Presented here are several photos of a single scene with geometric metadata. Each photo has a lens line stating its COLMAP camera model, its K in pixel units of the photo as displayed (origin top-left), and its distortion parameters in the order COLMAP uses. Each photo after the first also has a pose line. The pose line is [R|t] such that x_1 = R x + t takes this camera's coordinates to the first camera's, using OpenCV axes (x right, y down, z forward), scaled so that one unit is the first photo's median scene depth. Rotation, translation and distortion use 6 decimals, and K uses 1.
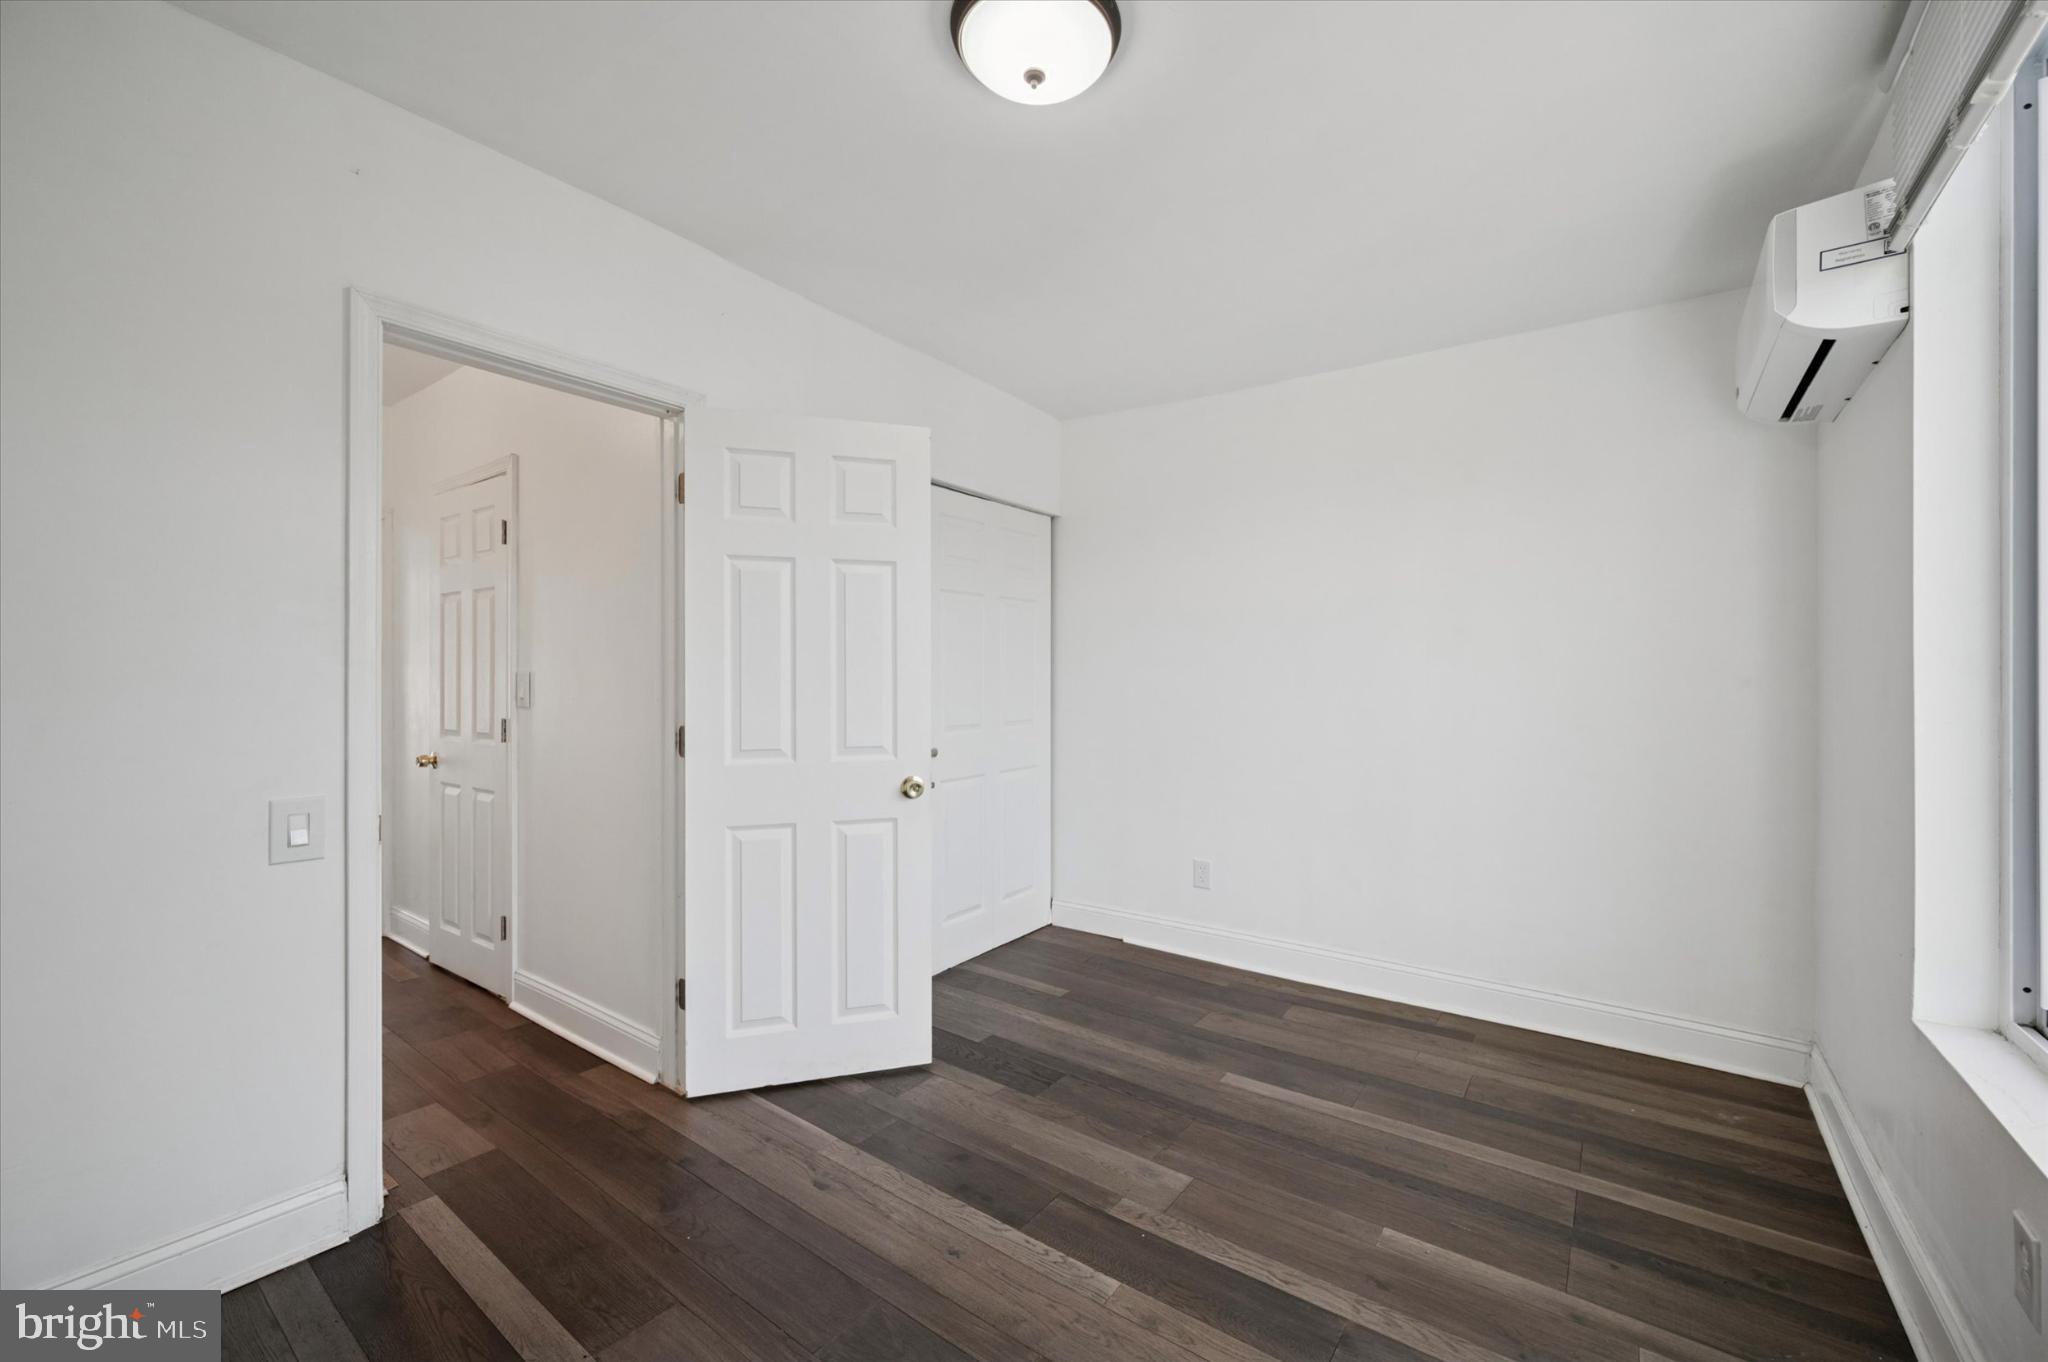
lens RADIAL K [[813.0, 0, 1032.2], [0, 813.0, 684.3], [0, 0, 1]] dist [0.000557, -0.000085]
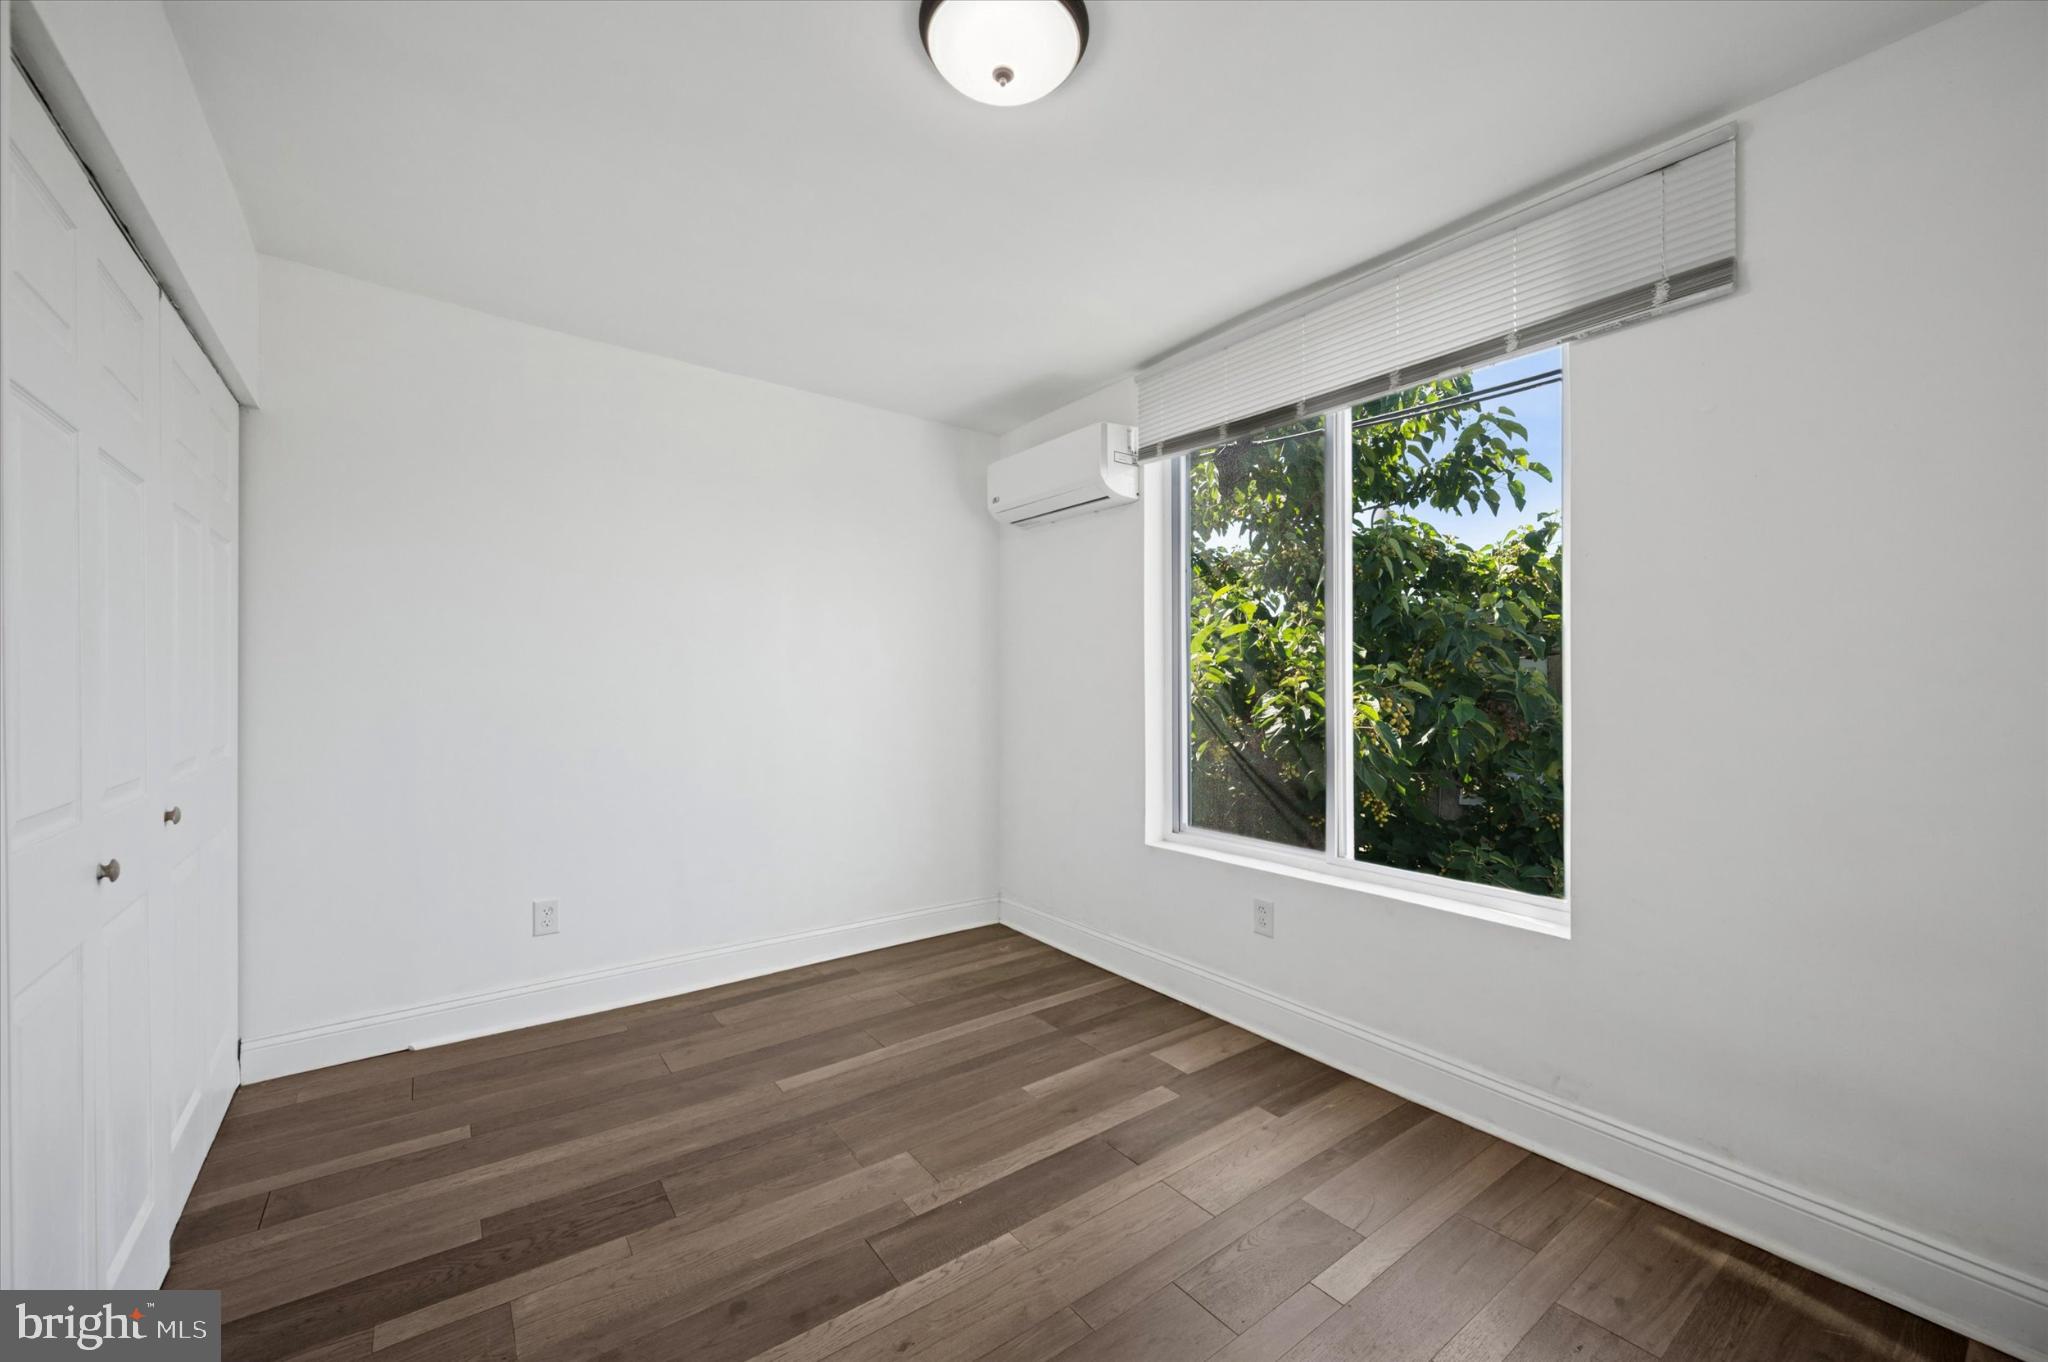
lens RADIAL K [[813.0, 0, 1031.6], [0, 813.0, 679.5], [0, 0, 1]] dist [0.000557, -0.000085]
pose [[0.292836, -0.000368, 0.956162, -0.685989], [0.004660, 0.999989, -0.001042, 0.000202], [-0.956151, 0.004761, 0.292835, 0.485669]]
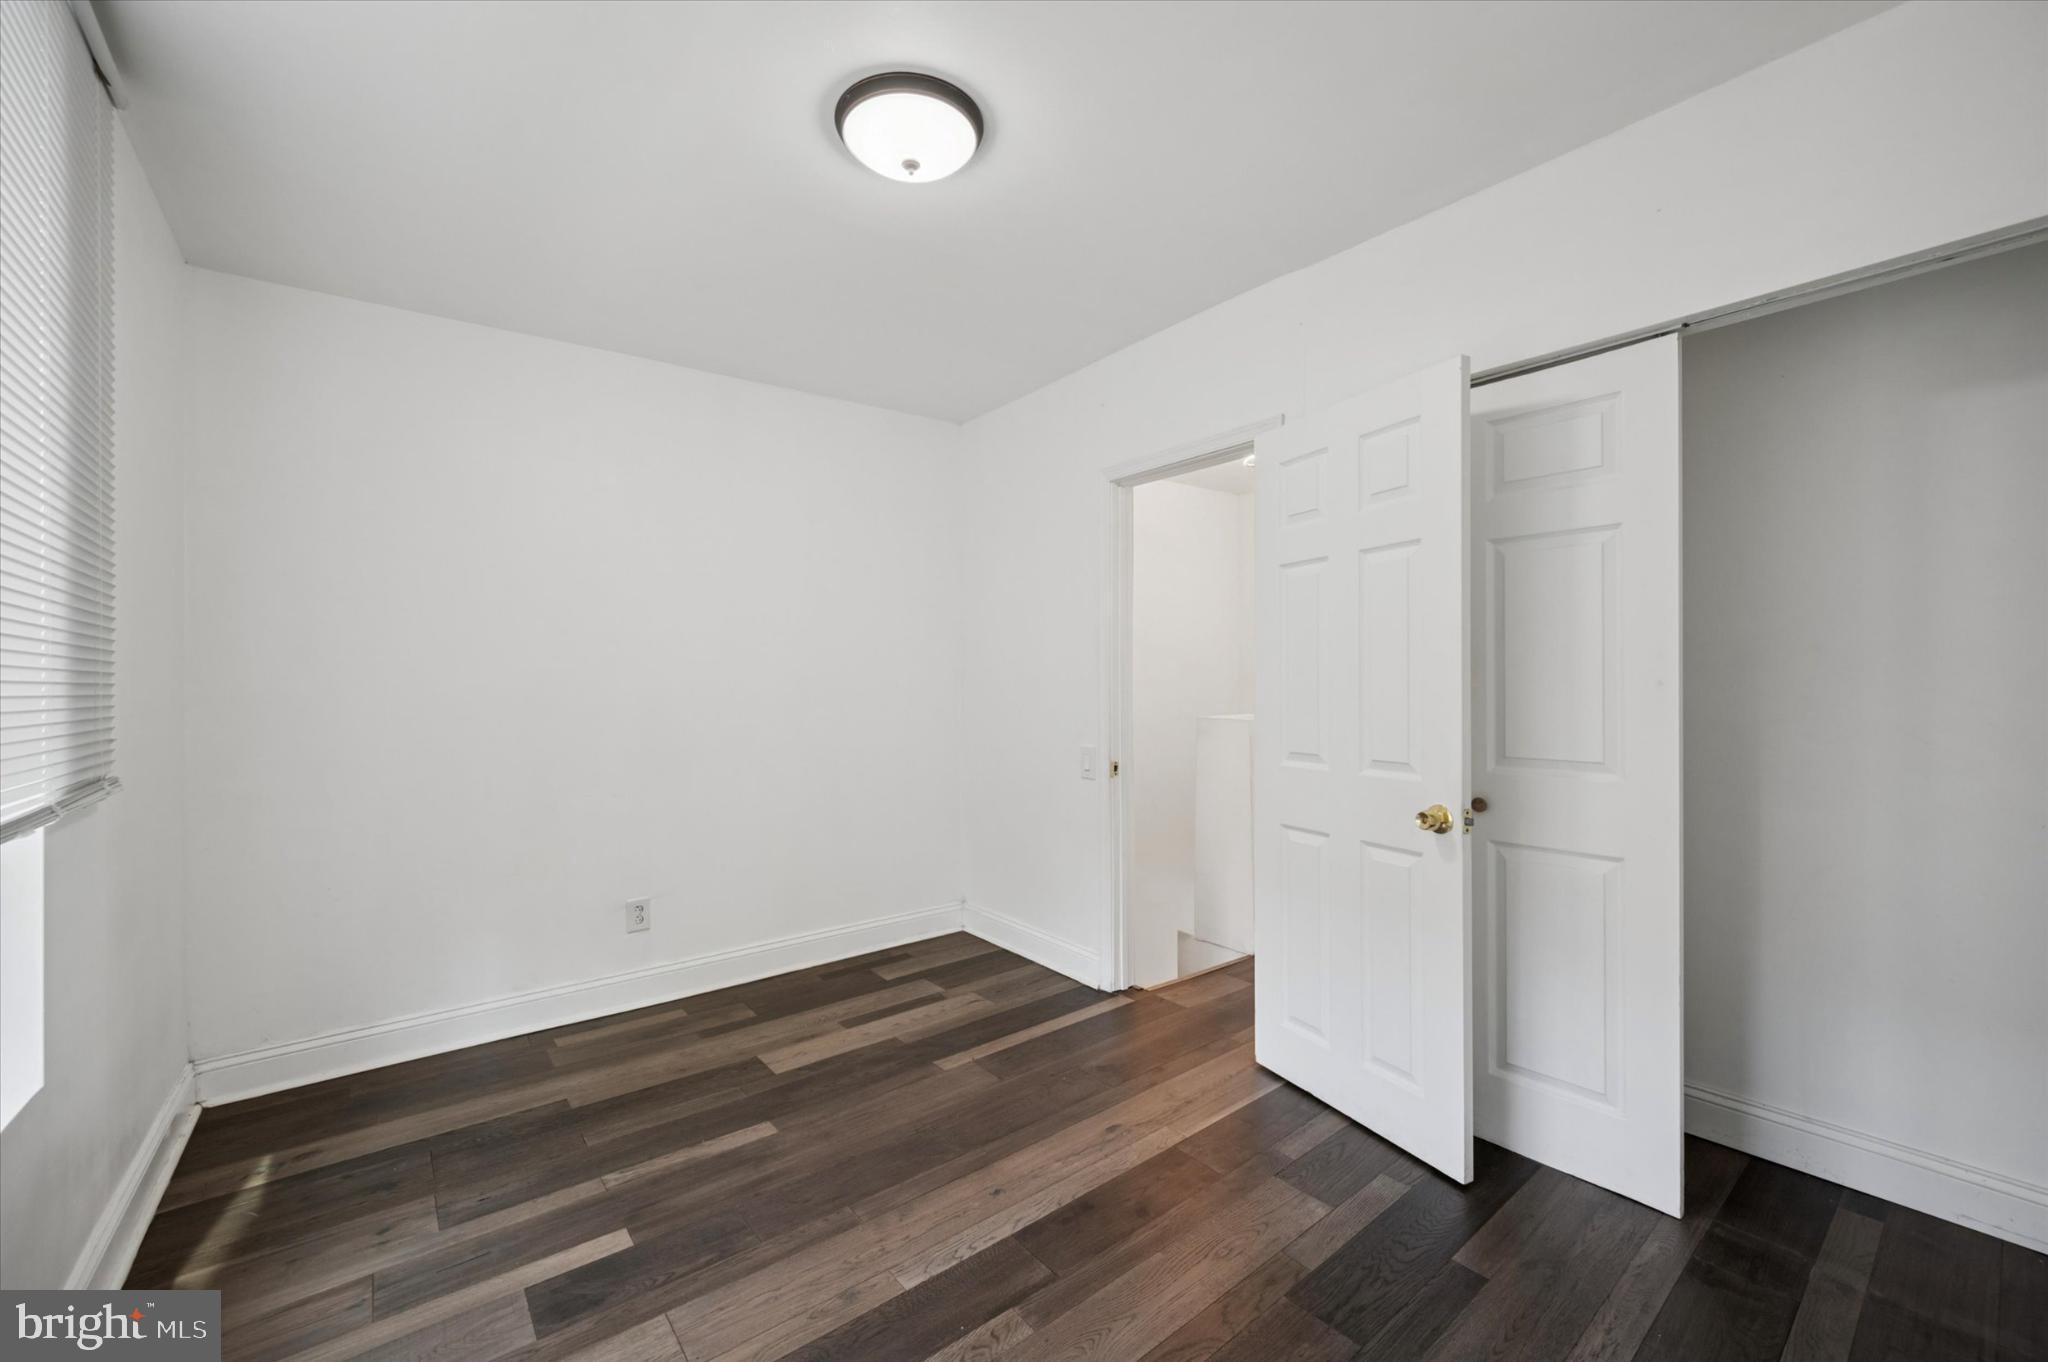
lens RADIAL K [[813.0, 0, 1024.4], [0, 813.0, 681.1], [0, 0, 1]] dist [0.000557, -0.000085]
pose [[-0.258853, -0.004054, -0.965908, 0.775684], [0.002152, 0.999986, -0.004774, -0.004199], [0.965914, -0.003314, -0.258841, 1.045758]]
